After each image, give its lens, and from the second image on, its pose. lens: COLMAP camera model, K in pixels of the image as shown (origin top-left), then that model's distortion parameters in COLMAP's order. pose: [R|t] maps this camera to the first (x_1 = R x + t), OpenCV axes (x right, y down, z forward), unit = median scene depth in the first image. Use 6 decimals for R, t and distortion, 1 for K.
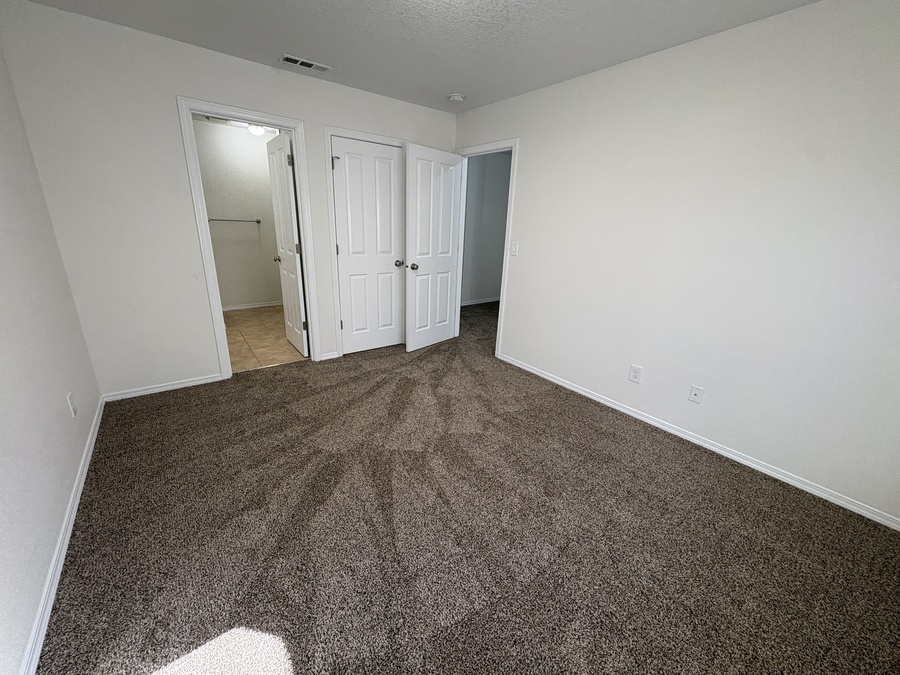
lens RADIAL K [[358.4, 0, 452.4], [0, 358.4, 335.6], [0, 0, 1]] dist [0.000979, -0.000237]
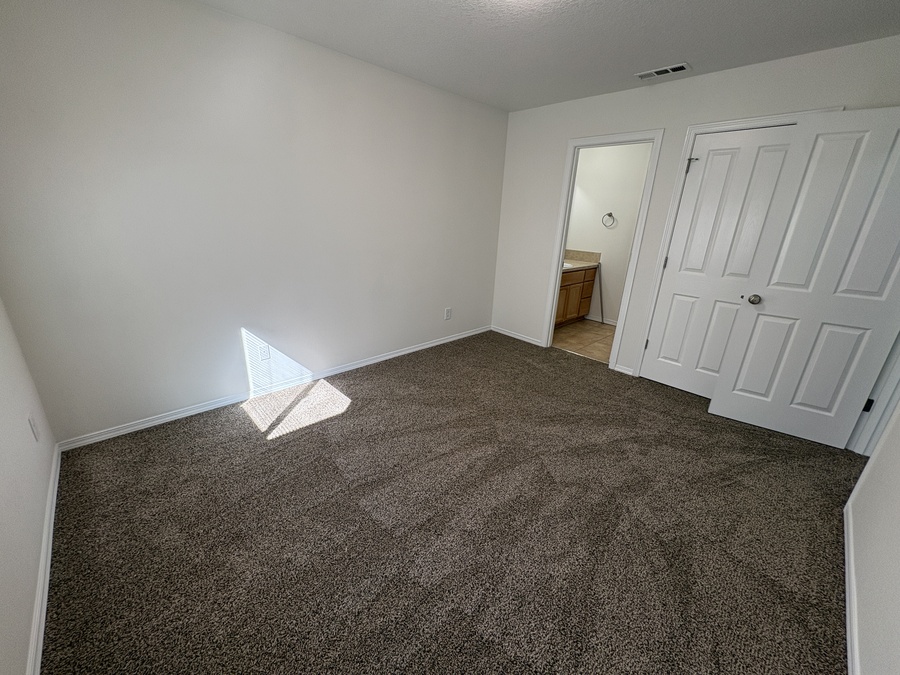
lens RADIAL K [[358.4, 0, 451.3], [0, 358.4, 337.1], [0, 0, 1]] dist [0.000979, -0.000237]
pose [[0.107222, 0.286522, -0.952055, 0.527488], [-0.337620, 0.911167, 0.236194, -0.099664], [0.935156, 0.296108, 0.194433, 0.372721]]
